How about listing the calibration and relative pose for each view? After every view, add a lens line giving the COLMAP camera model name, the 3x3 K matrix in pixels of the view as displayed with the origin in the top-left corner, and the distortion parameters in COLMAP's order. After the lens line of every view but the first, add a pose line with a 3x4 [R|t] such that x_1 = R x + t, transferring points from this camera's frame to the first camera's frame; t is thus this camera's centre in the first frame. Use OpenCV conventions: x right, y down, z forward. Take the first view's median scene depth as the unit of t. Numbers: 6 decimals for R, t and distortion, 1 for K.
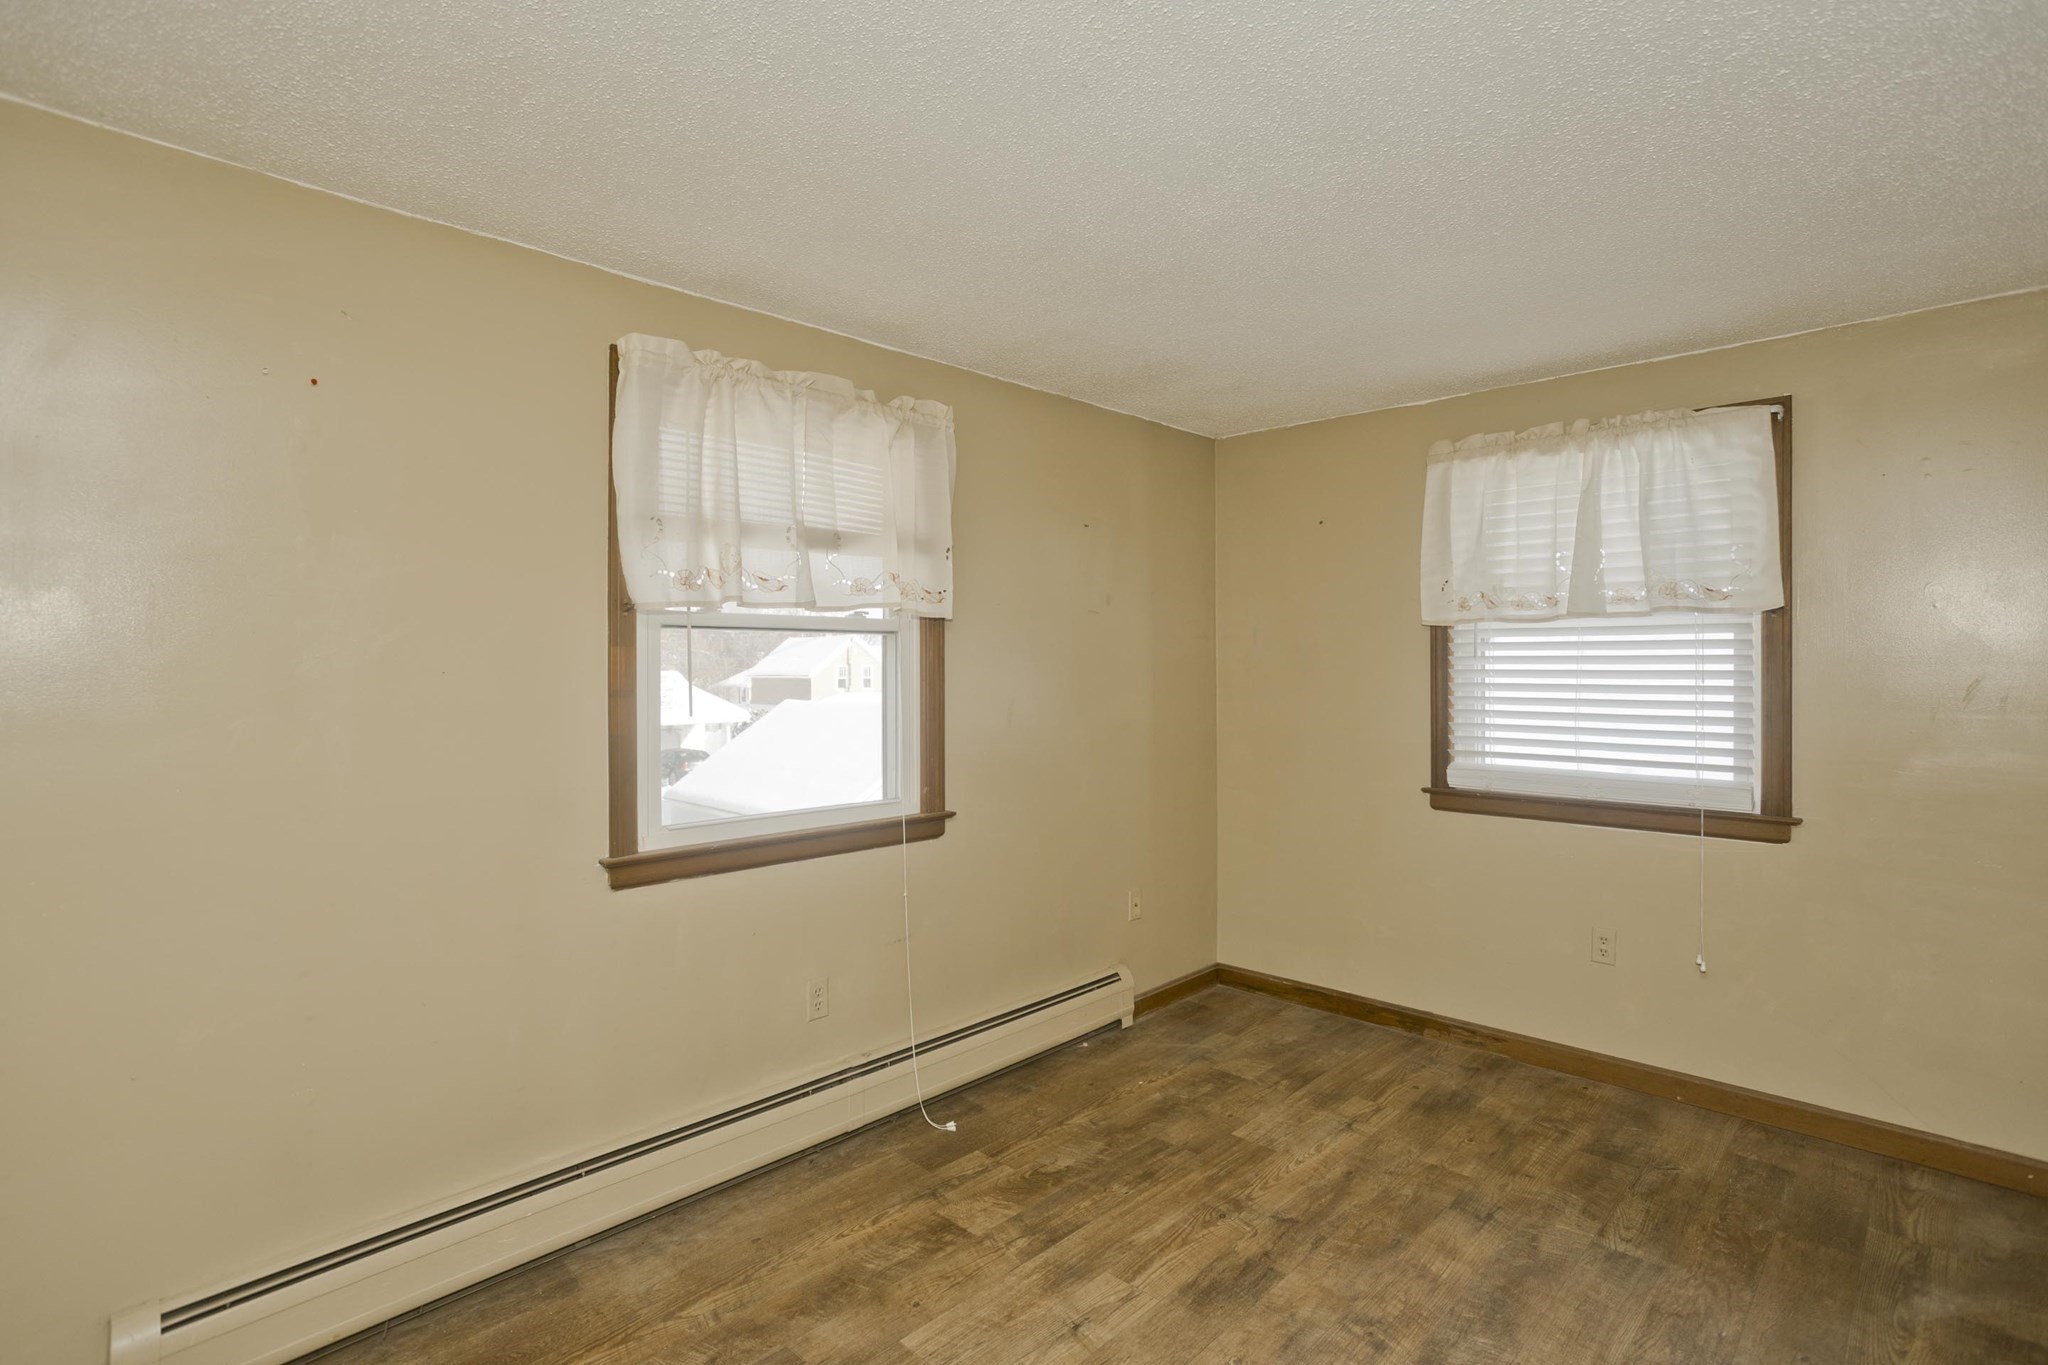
lens RADIAL K [[1001.1, 0, 1026.0], [0, 1001.1, 661.0], [0, 0, 1]] dist [-0.045648, 0.029065]
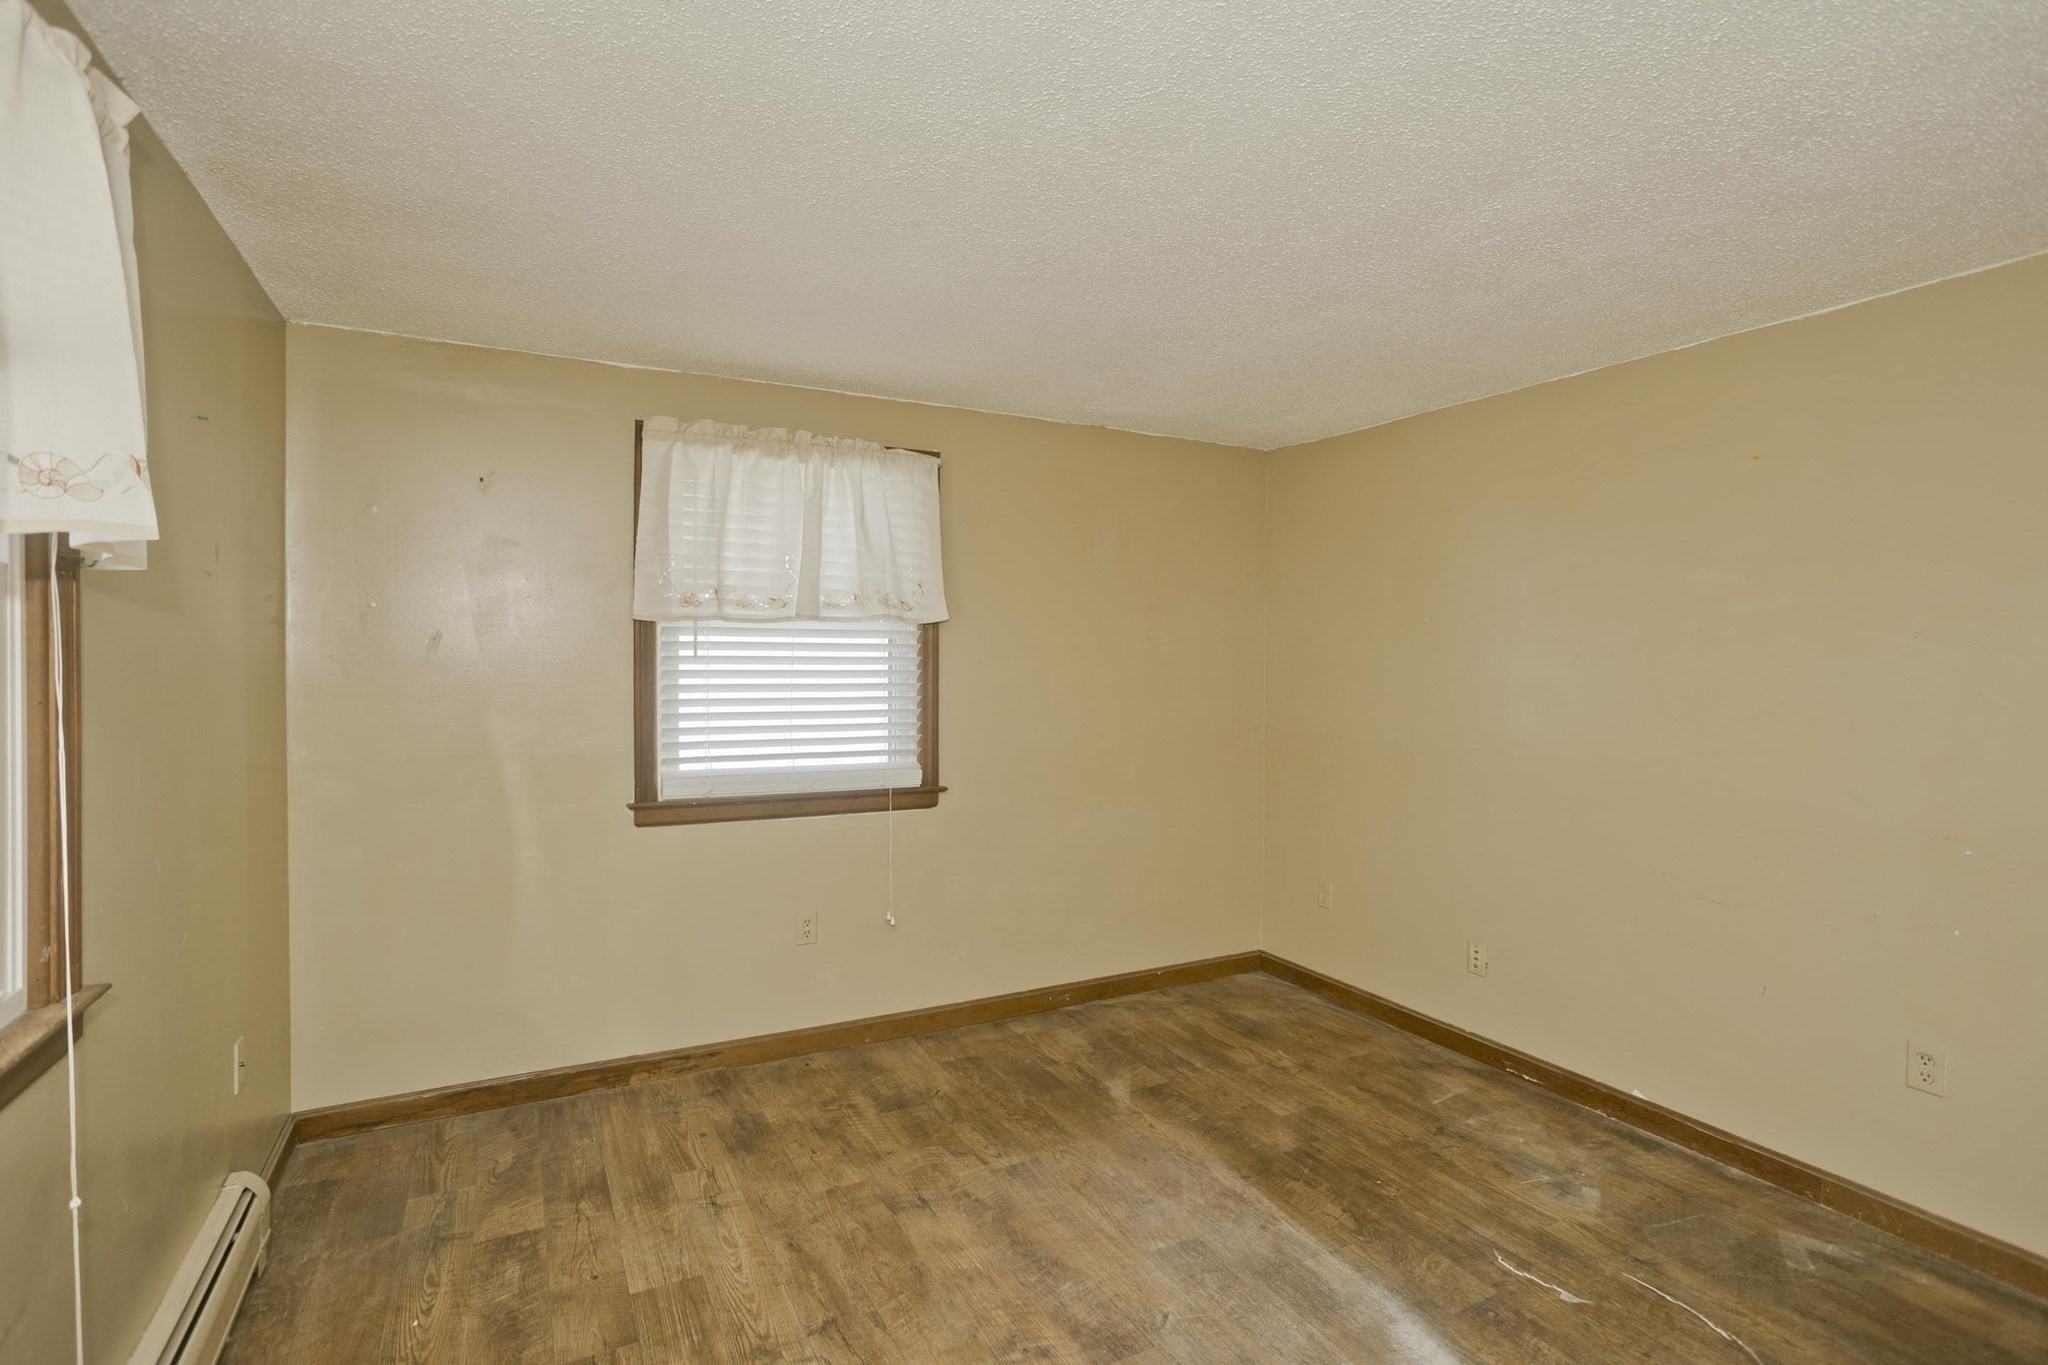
lens RADIAL K [[1001.1, 0, 1026.0], [0, 1001.1, 661.0], [0, 0, 1]] dist [-0.045648, 0.029065]
pose [[0.303518, 0.001786, 0.952824, -0.389986], [-0.007957, 0.999968, 0.000660, -0.003195], [-0.952792, -0.007782, 0.303523, 0.468212]]
